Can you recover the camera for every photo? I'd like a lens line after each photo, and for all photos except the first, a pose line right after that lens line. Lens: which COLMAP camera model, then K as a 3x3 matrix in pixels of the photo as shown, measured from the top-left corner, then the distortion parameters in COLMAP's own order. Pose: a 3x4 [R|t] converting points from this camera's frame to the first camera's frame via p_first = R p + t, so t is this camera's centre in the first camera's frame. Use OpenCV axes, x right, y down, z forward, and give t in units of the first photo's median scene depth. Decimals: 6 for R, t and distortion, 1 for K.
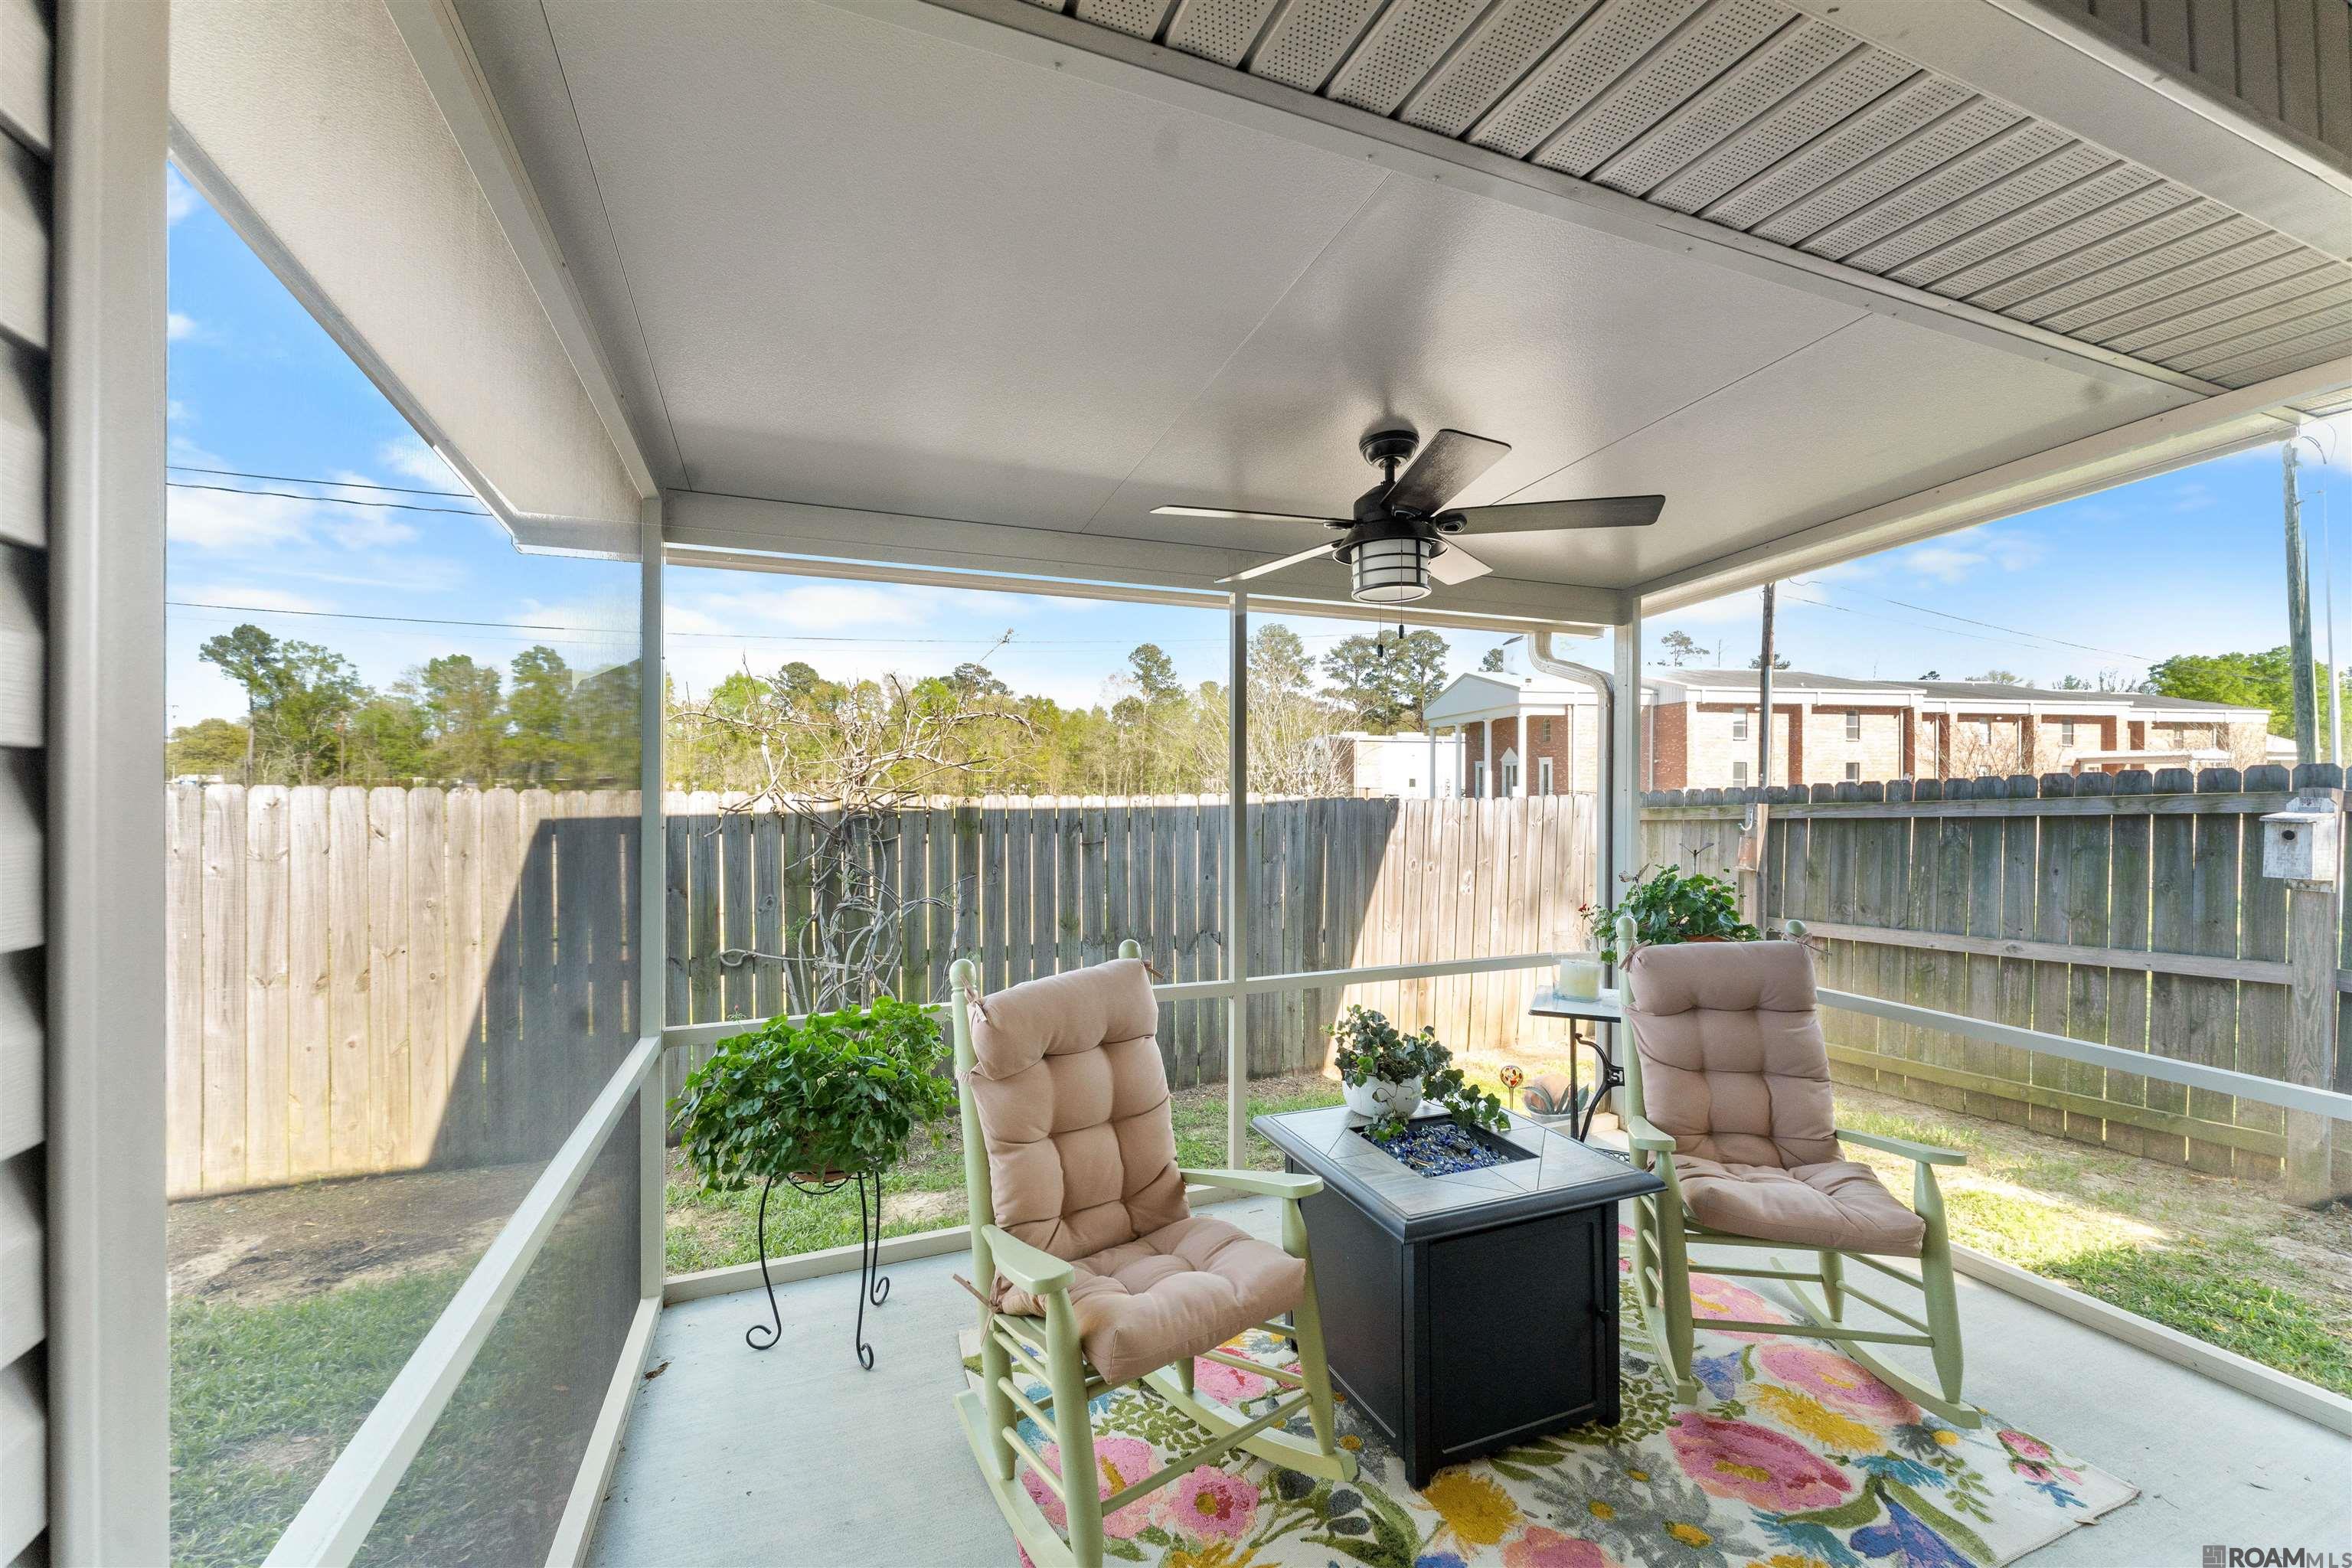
lens RADIAL K [[935.0, 0, 1176.0], [0, 935.0, 784.0], [0, 0, 1]] dist [0.001336, -0.000010]
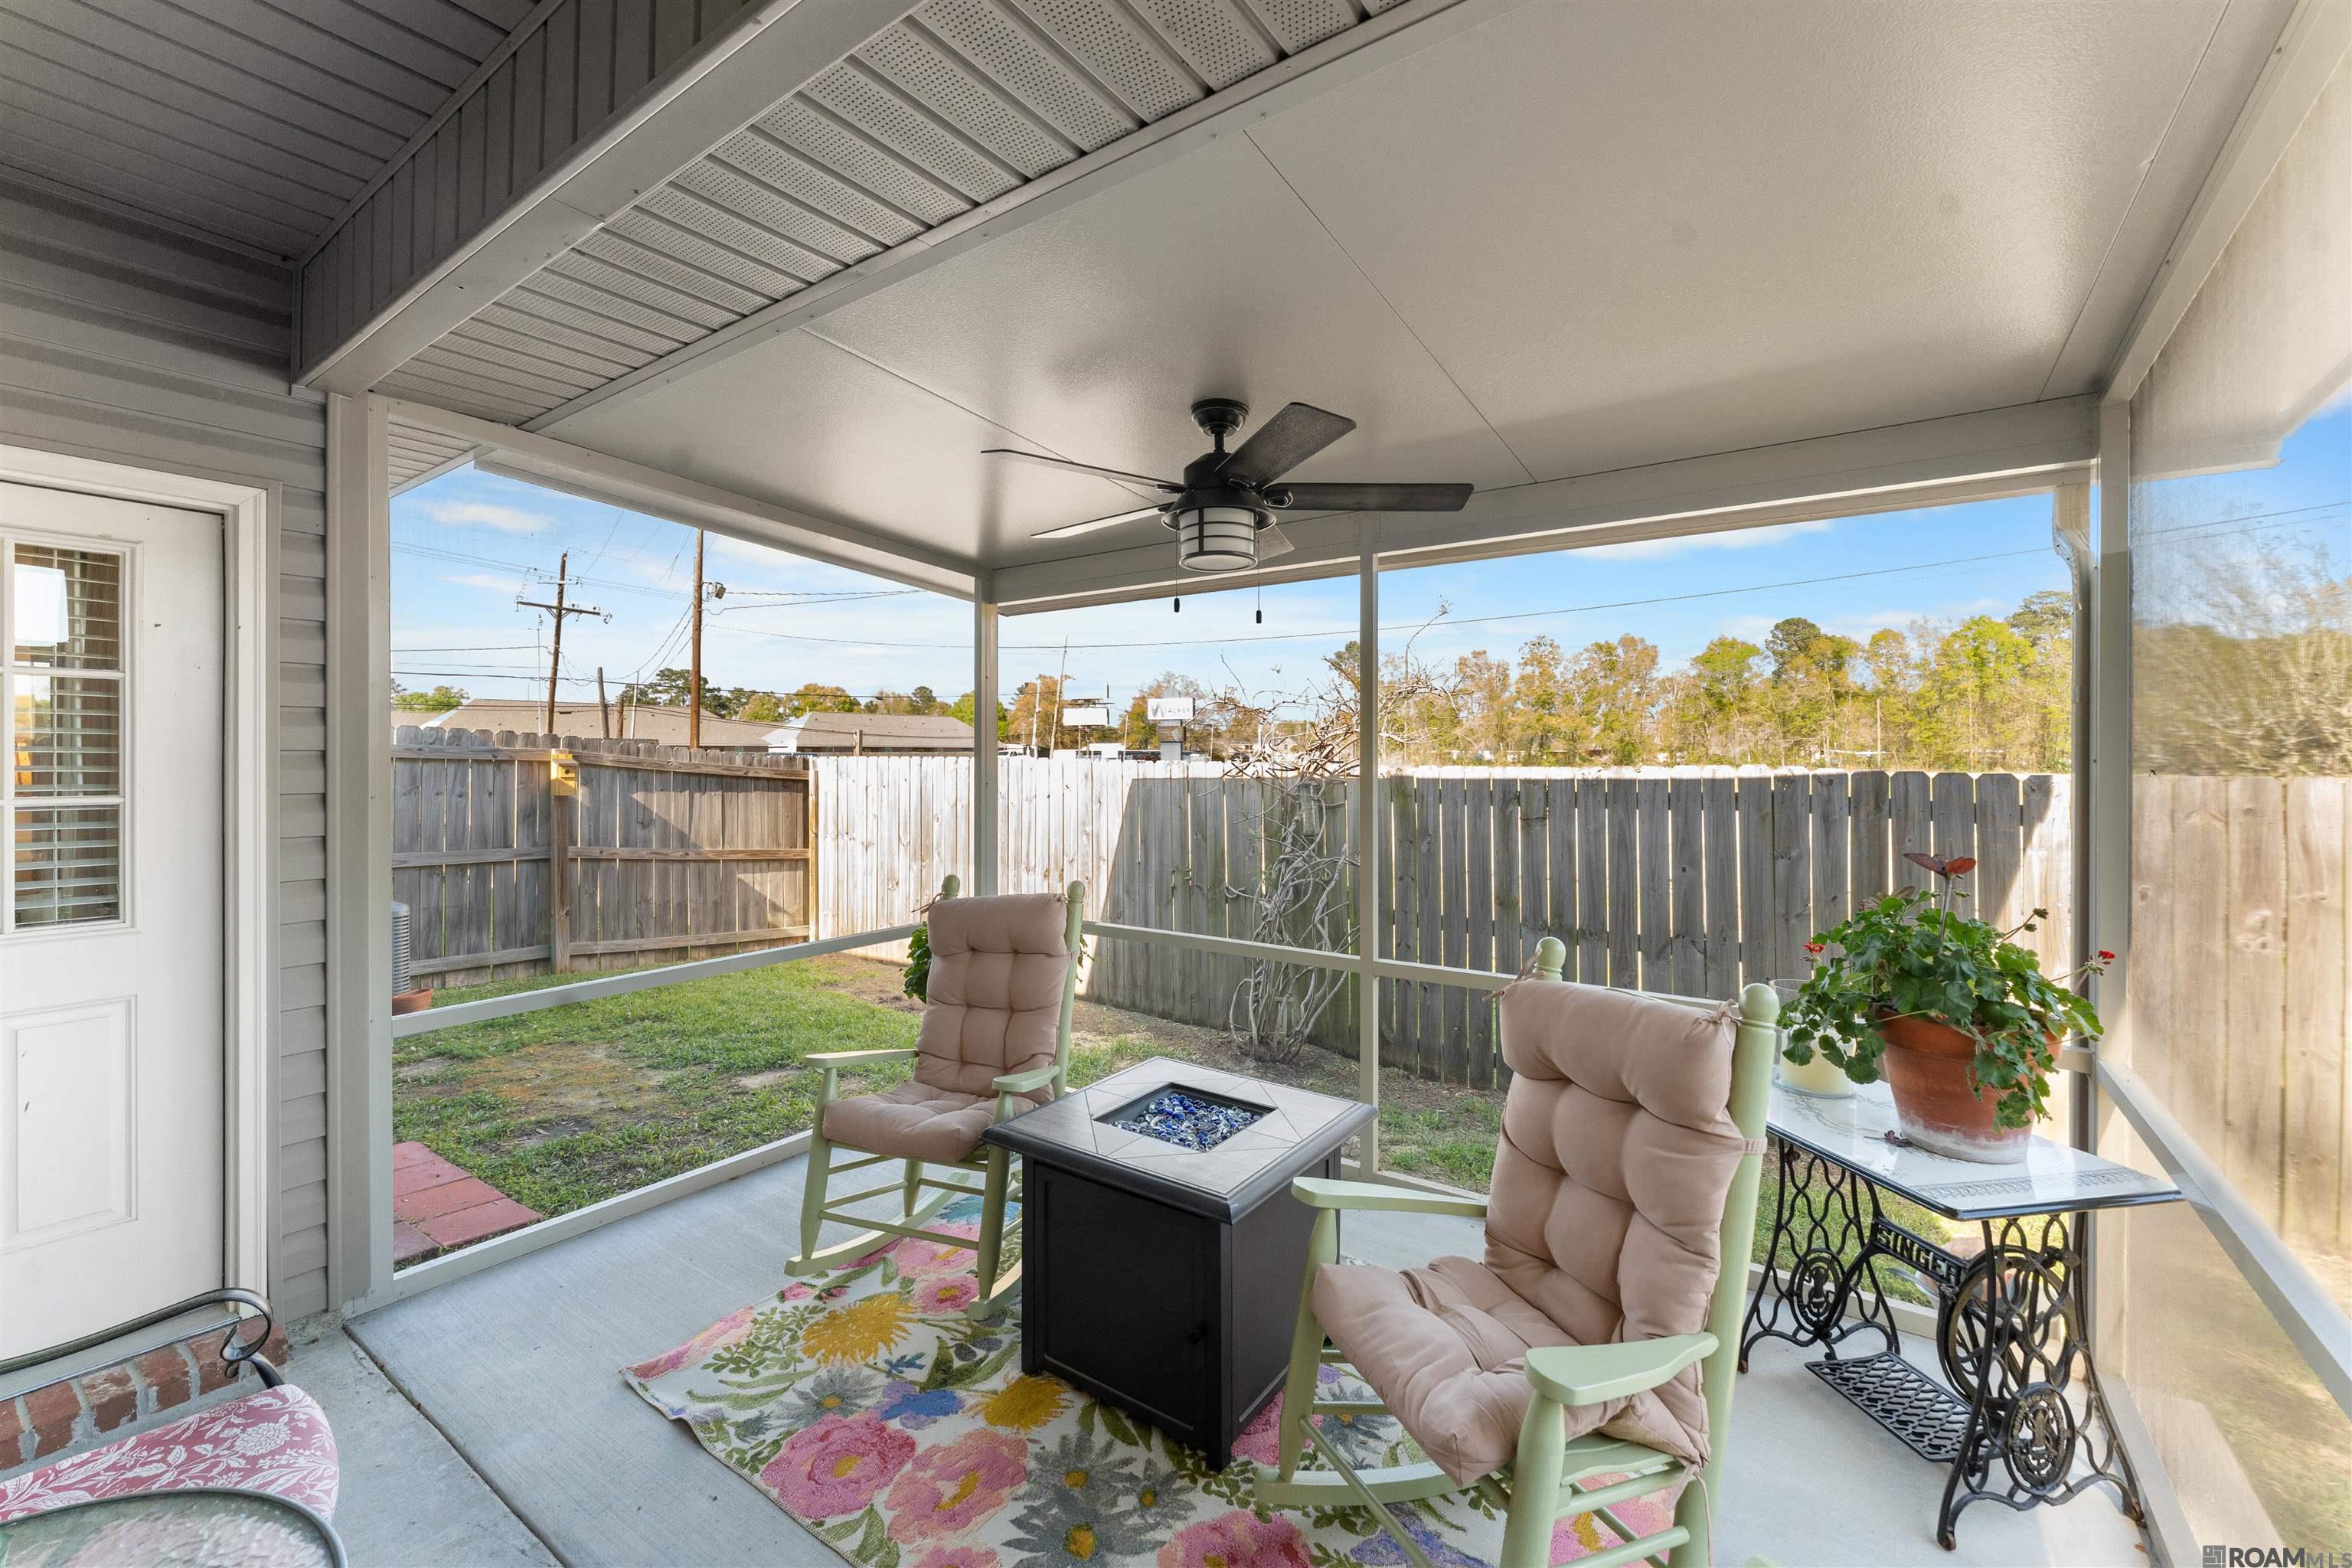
lens RADIAL K [[944.6, 0, 1172.7], [0, 944.6, 764.4], [0, 0, 1]] dist [-0.000770, -0.000209]
pose [[0.547007, 0.003999, -0.837118, 0.474031], [0.004264, 0.999962, 0.007564, 0.001827], [0.837117, -0.007707, 0.546970, 0.189578]]
